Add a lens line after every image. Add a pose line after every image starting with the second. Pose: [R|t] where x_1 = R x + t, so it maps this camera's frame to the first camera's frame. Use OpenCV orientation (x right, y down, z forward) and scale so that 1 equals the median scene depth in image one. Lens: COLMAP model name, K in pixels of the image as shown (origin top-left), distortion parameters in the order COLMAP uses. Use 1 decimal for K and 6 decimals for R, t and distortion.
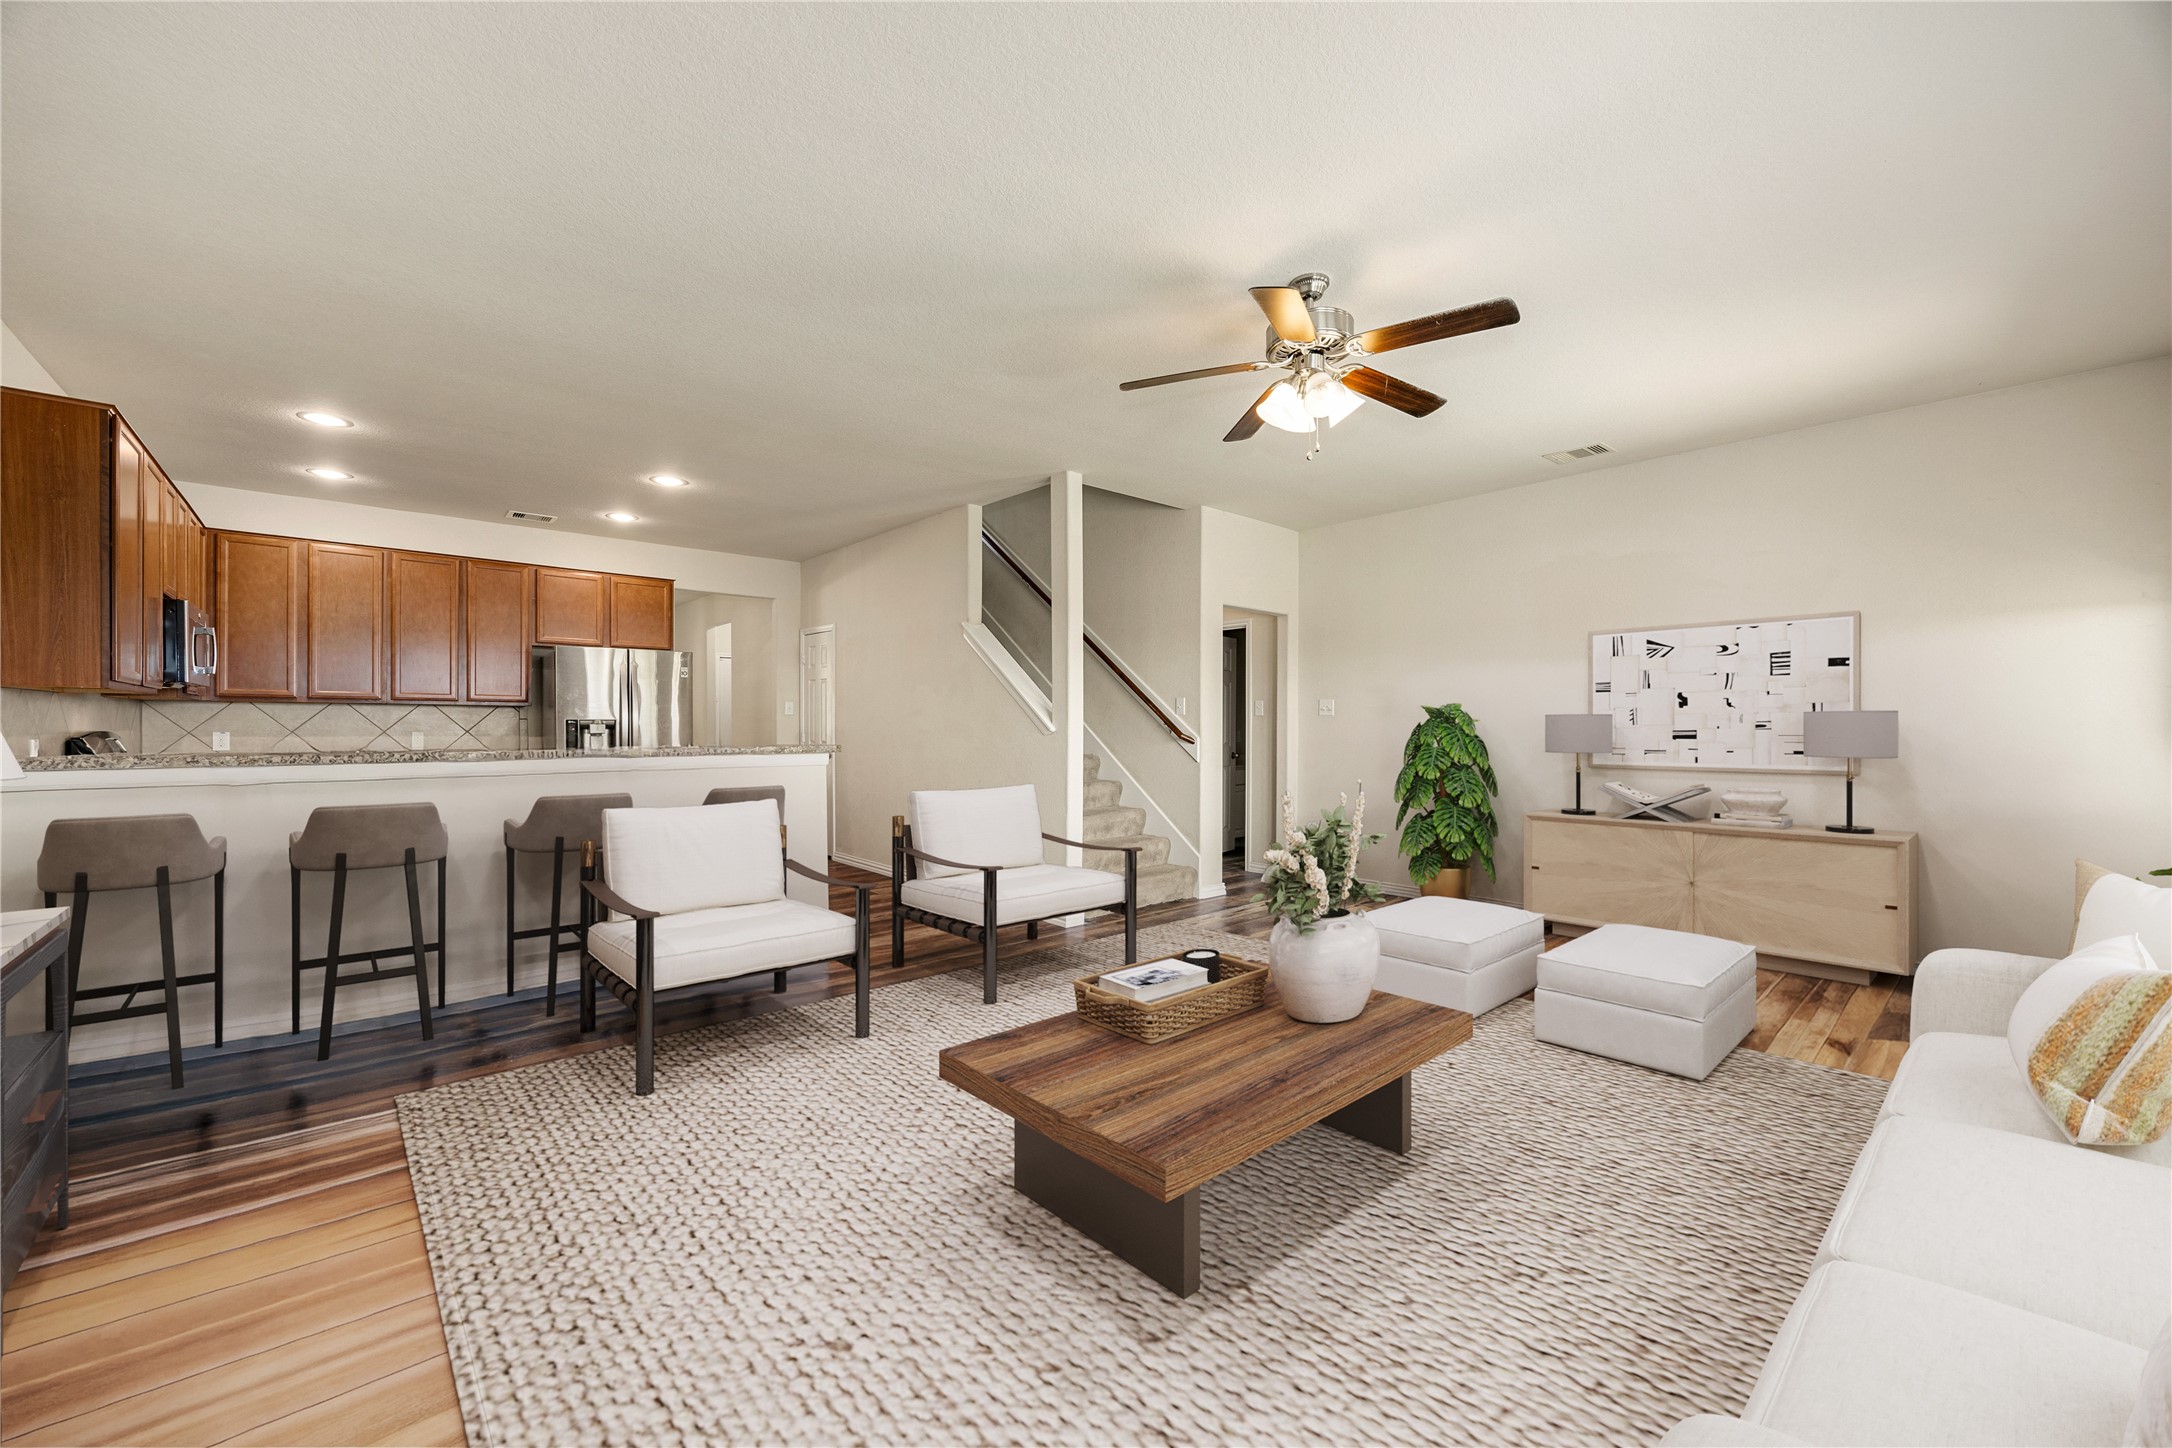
lens RADIAL K [[893.1, 0, 1056.1], [0, 893.1, 717.1], [0, 0, 1]] dist [-0.000266, -0.000198]
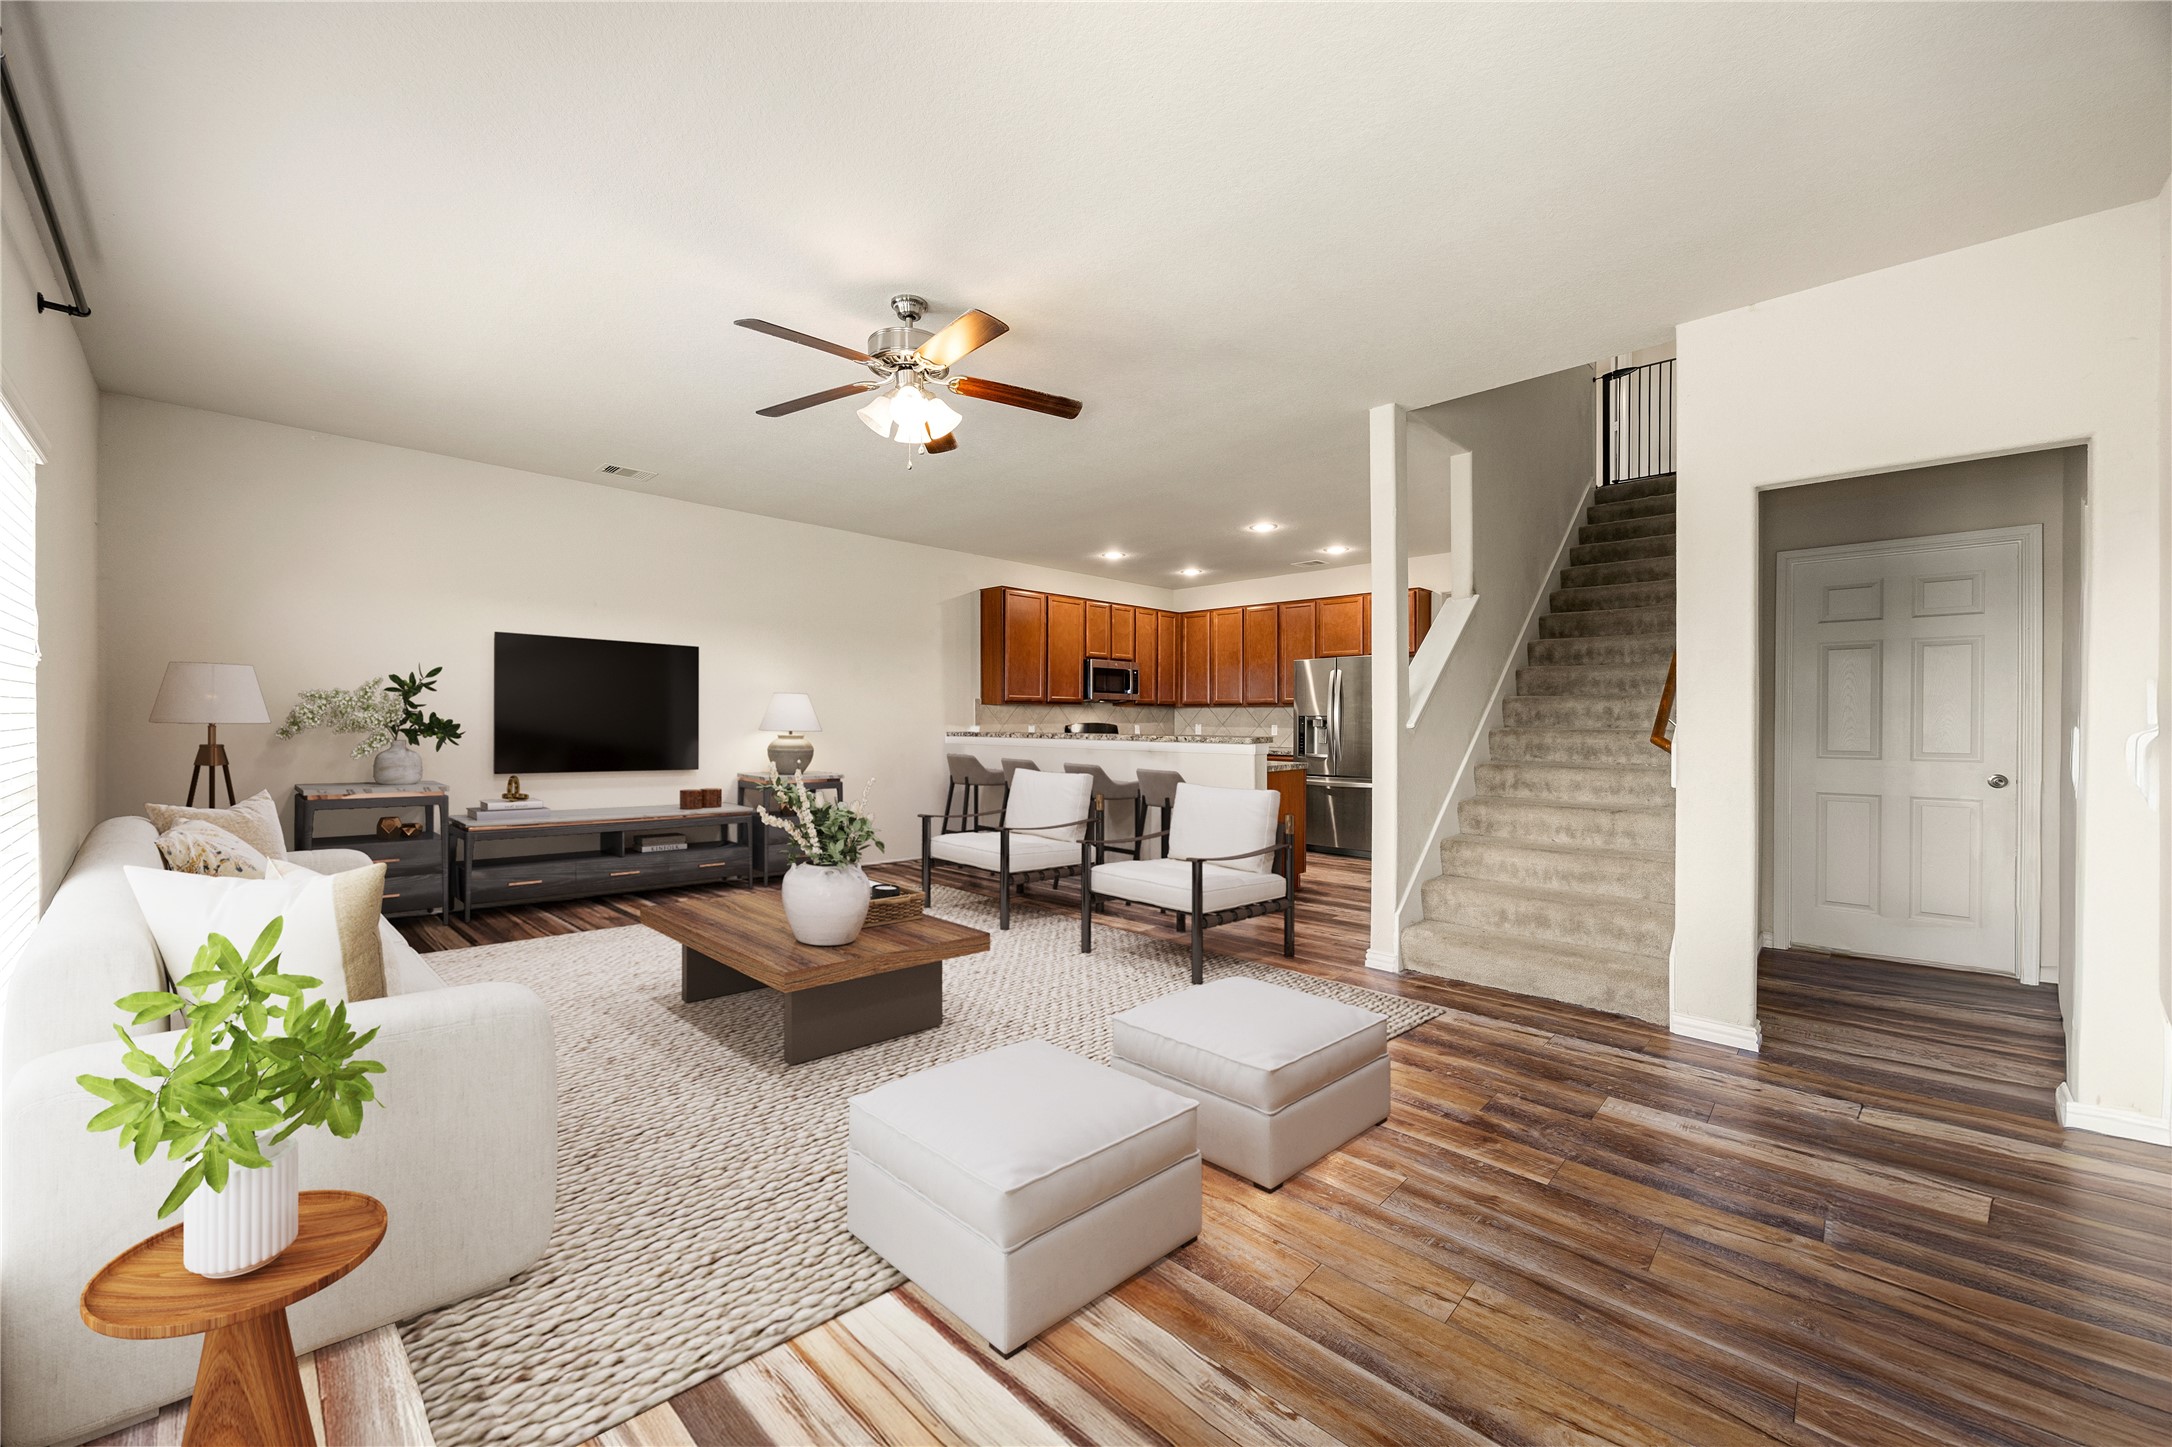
lens RADIAL K [[893.1, 0, 1056.1], [0, 893.1, 716.6], [0, 0, 1]] dist [-0.000266, -0.000198]
pose [[0.044732, 0.003013, -0.998994, 0.985392], [-0.004975, 0.999984, 0.002794, -0.002311], [0.998987, 0.004845, 0.044746, 0.781911]]
